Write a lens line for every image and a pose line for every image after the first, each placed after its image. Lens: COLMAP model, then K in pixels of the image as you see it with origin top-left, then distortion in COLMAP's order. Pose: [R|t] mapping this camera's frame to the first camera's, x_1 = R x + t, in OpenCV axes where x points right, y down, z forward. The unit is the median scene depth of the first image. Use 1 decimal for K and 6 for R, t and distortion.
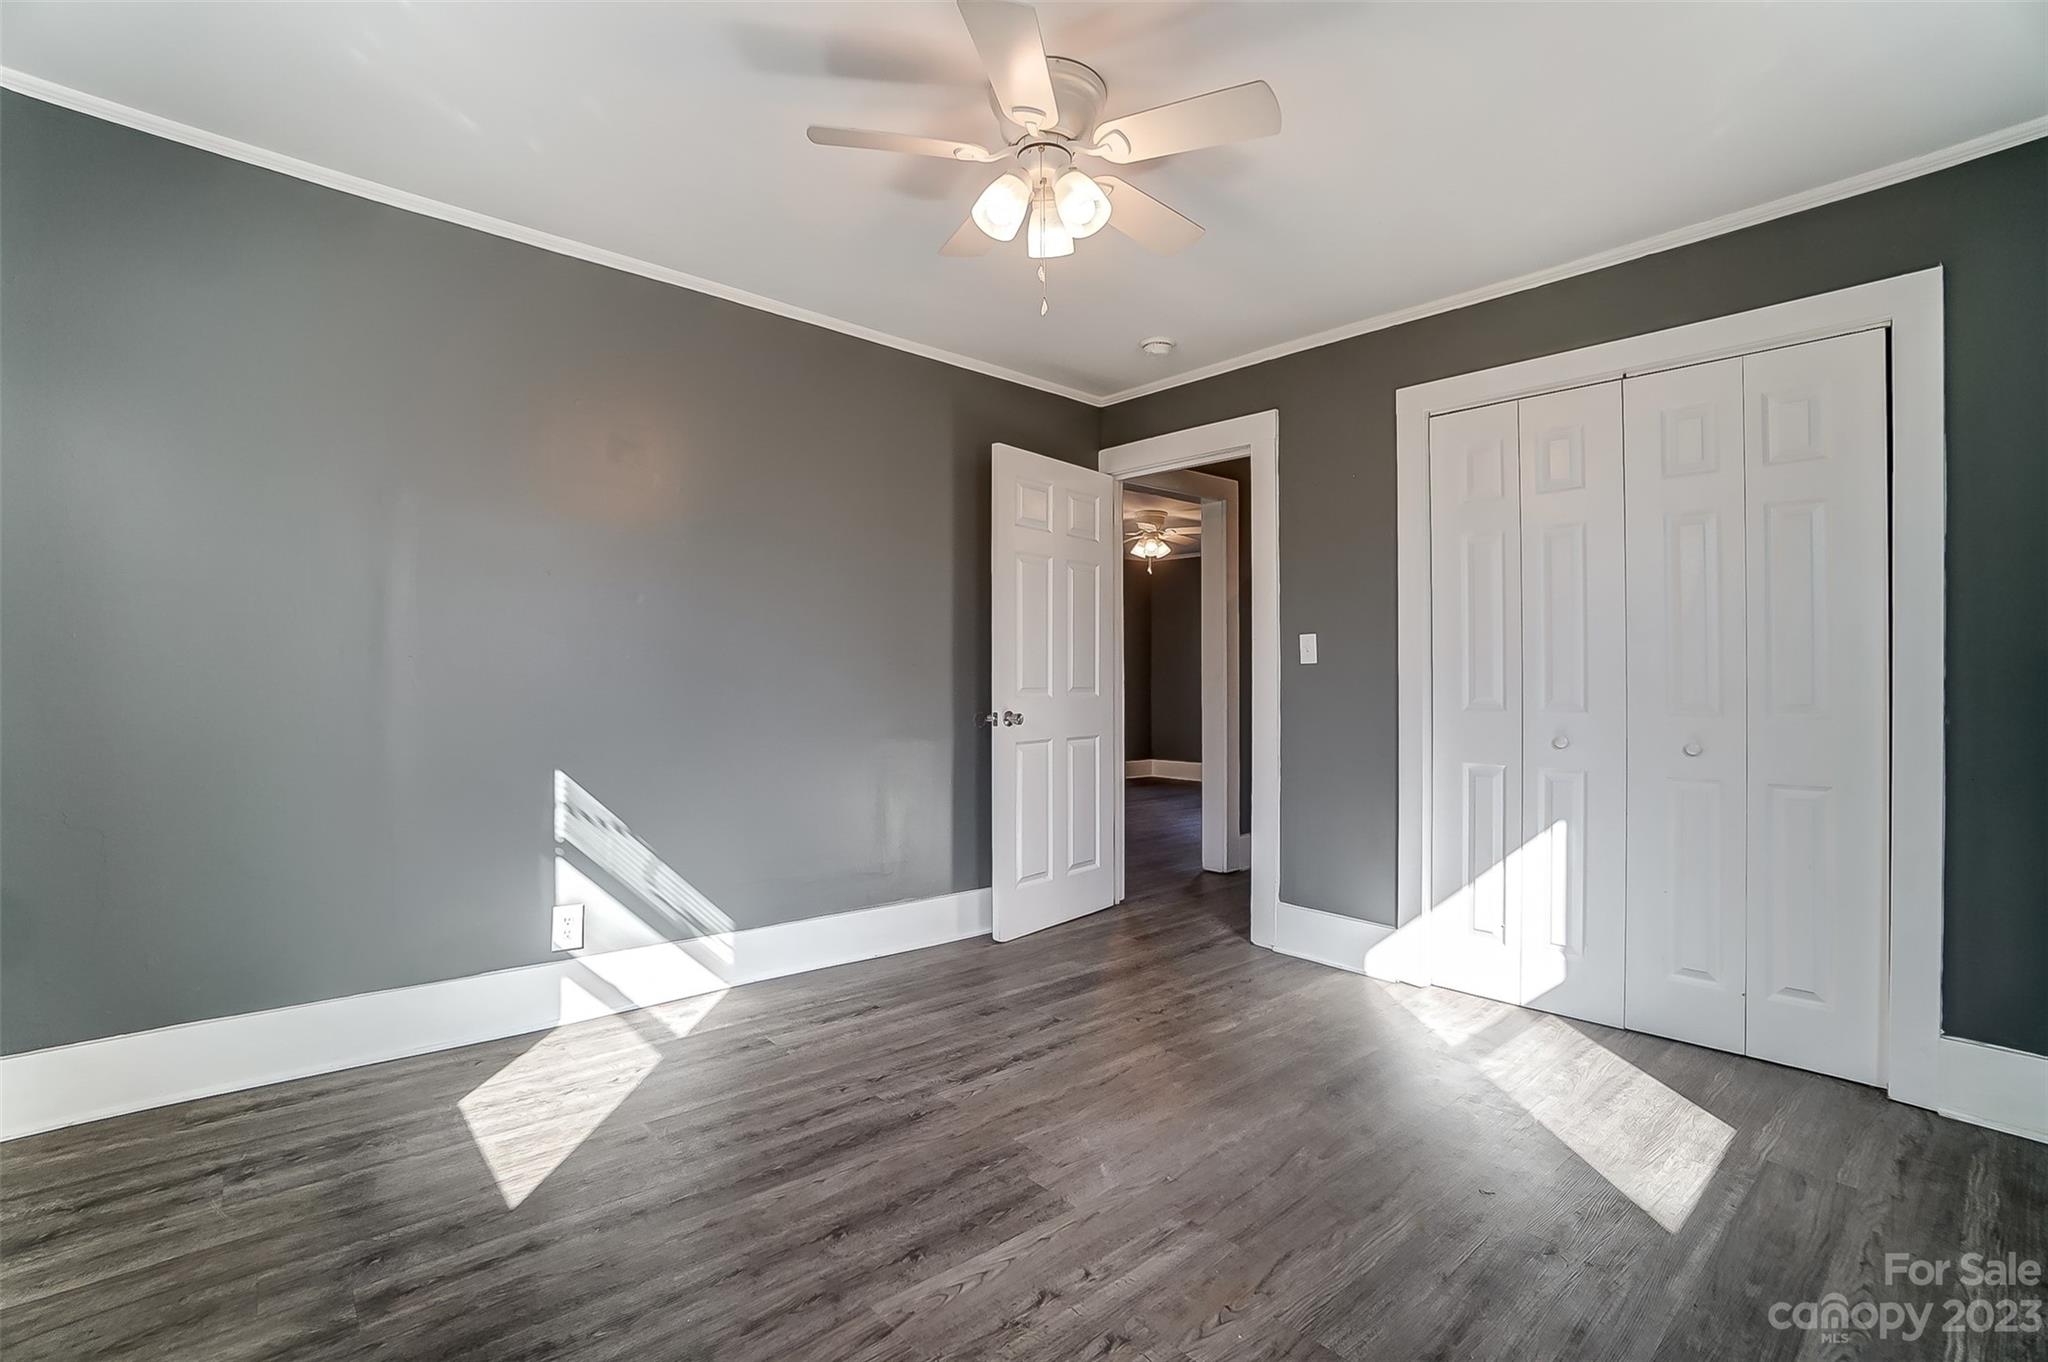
lens RADIAL K [[914.8, 0, 1030.3], [0, 914.8, 679.5], [0, 0, 1]] dist [-0.021925, 0.000403]
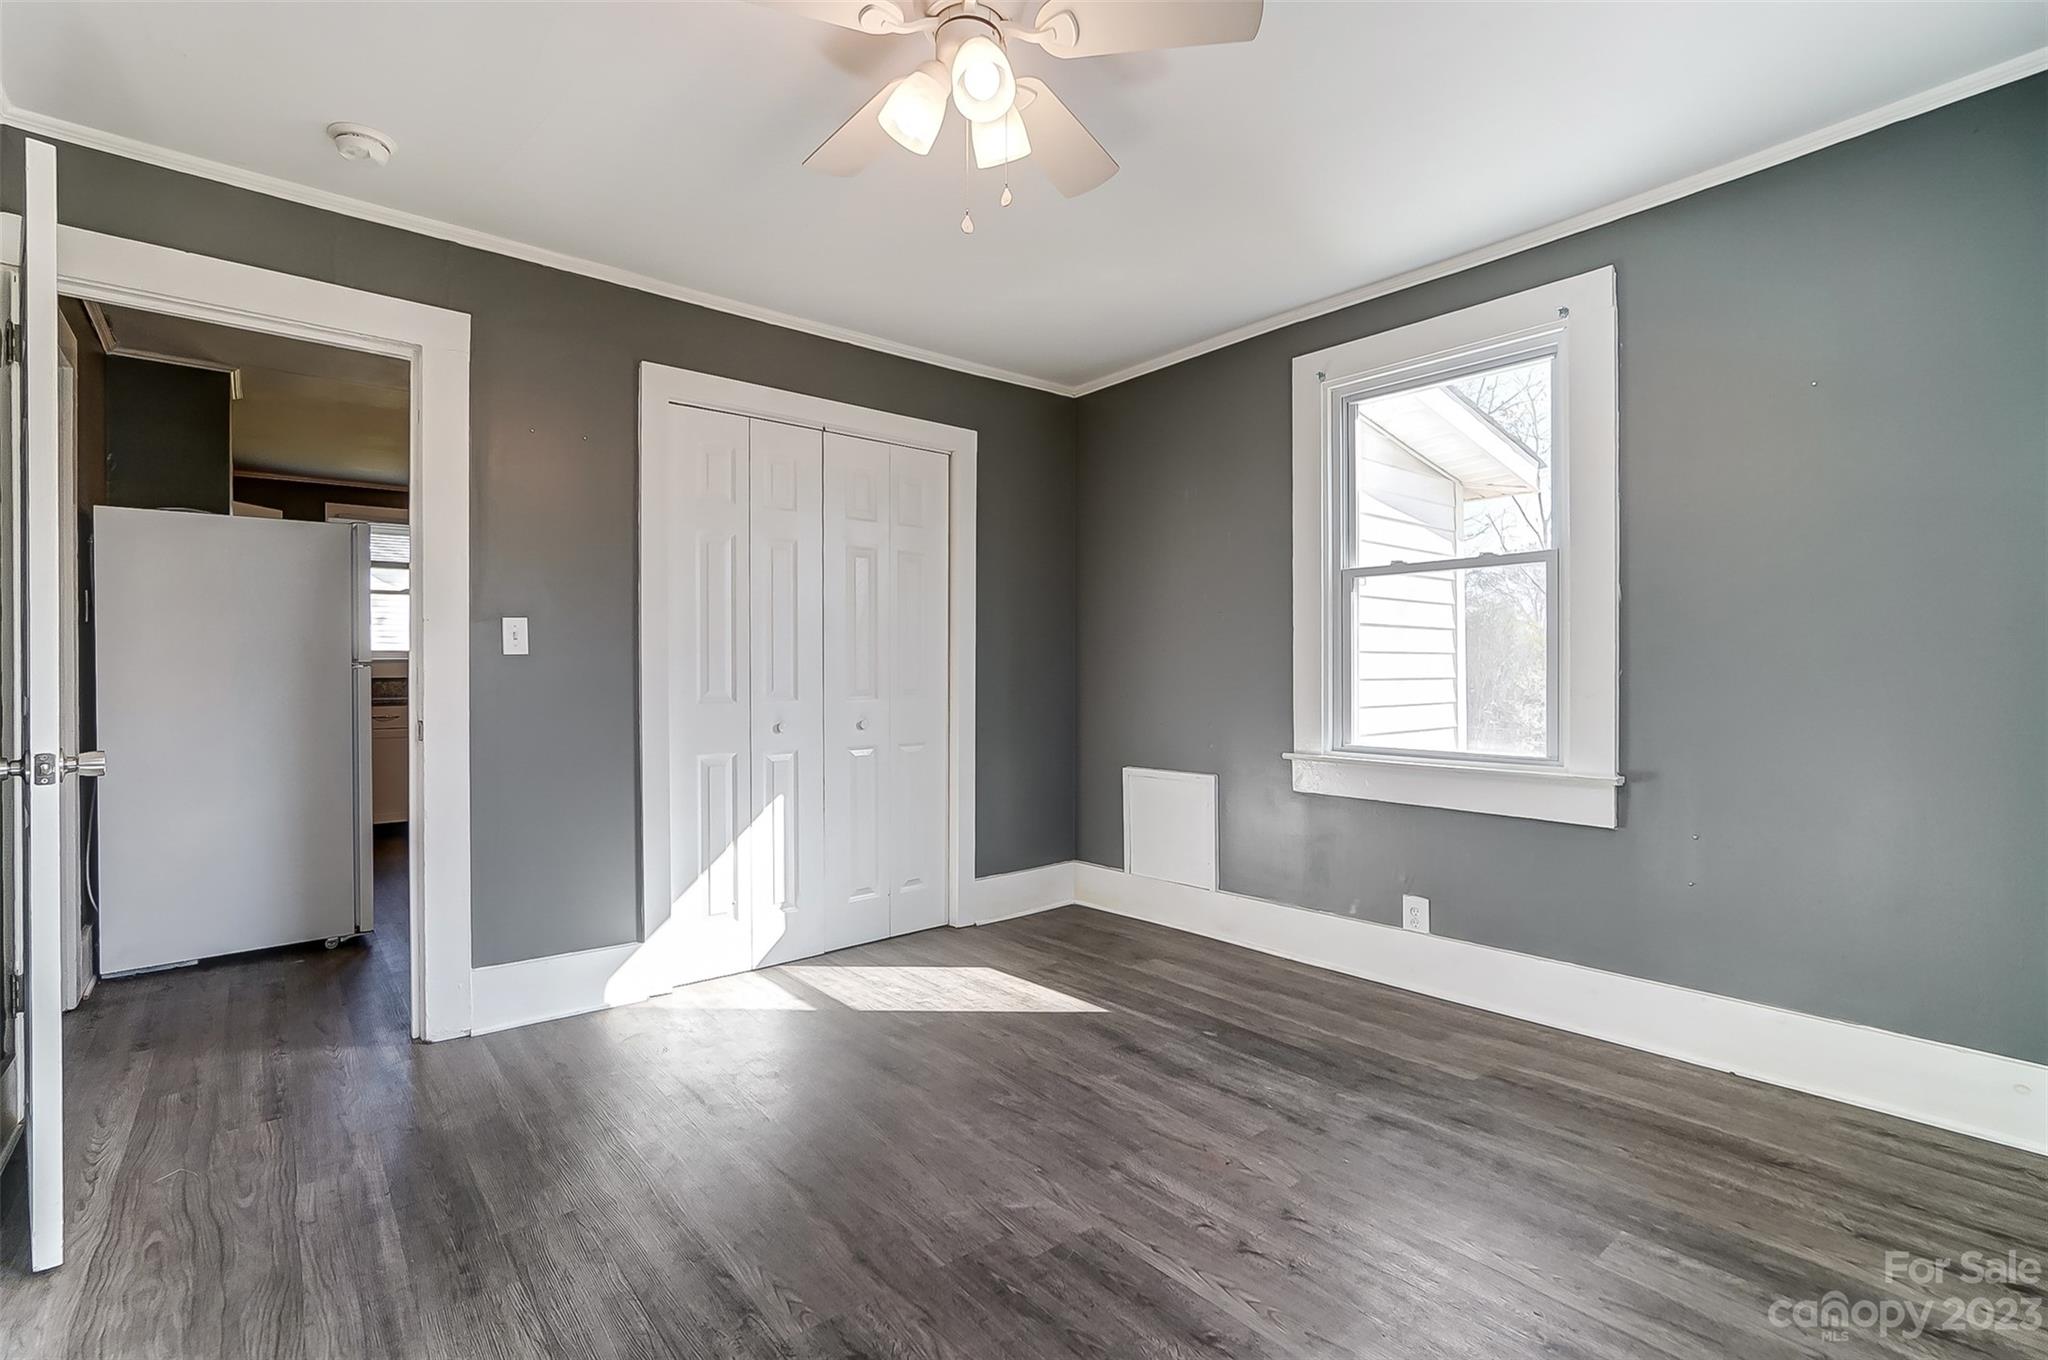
lens RADIAL K [[914.8, 0, 1018.2], [0, 914.8, 667.5], [0, 0, 1]] dist [-0.021925, 0.000403]
pose [[0.058704, 0.002610, 0.998272, -0.555535], [0.007595, 0.999966, -0.003061, -0.000082], [-0.998247, 0.007761, 0.058682, 0.628344]]
